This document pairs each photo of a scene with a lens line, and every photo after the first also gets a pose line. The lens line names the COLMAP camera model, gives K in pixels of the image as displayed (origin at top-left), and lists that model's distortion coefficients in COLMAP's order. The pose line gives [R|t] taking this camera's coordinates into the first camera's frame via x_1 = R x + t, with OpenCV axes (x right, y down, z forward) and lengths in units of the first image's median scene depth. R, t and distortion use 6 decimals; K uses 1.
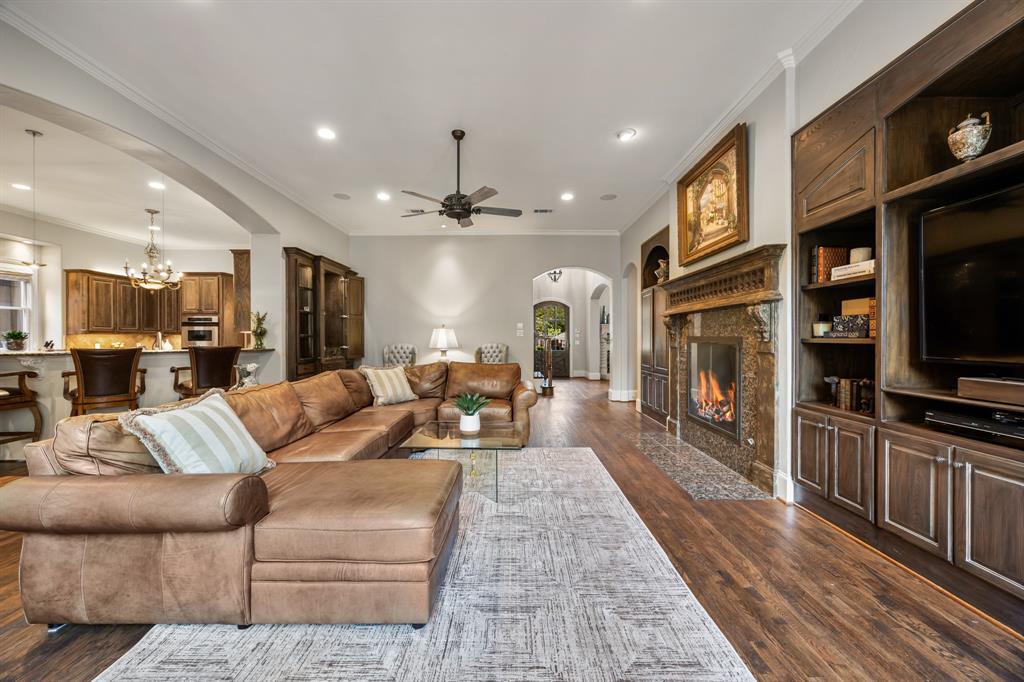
lens RADIAL K [[389.2, 0, 513.3], [0, 389.2, 338.6], [0, 0, 1]] dist [-0.002465, 0.000298]
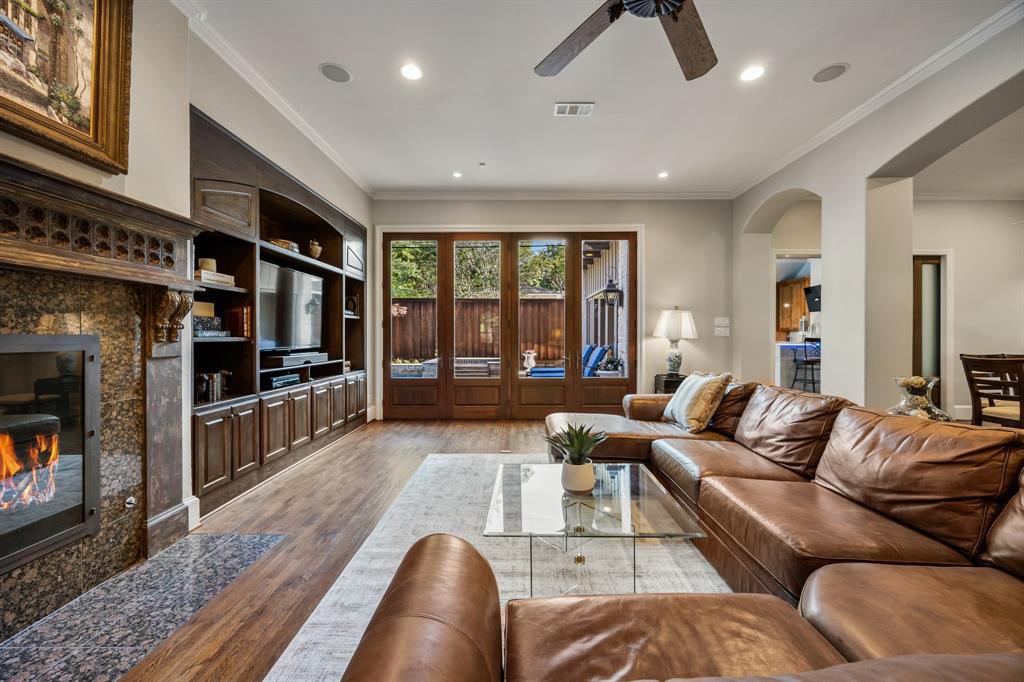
lens RADIAL K [[389.2, 0, 517.0], [0, 389.2, 336.1], [0, 0, 1]] dist [-0.002465, 0.000298]
pose [[-0.999996, -0.001698, 0.002110, -0.017002], [-0.001686, 0.999980, 0.006101, -0.010781], [-0.002120, 0.006098, -0.999979, 1.730298]]
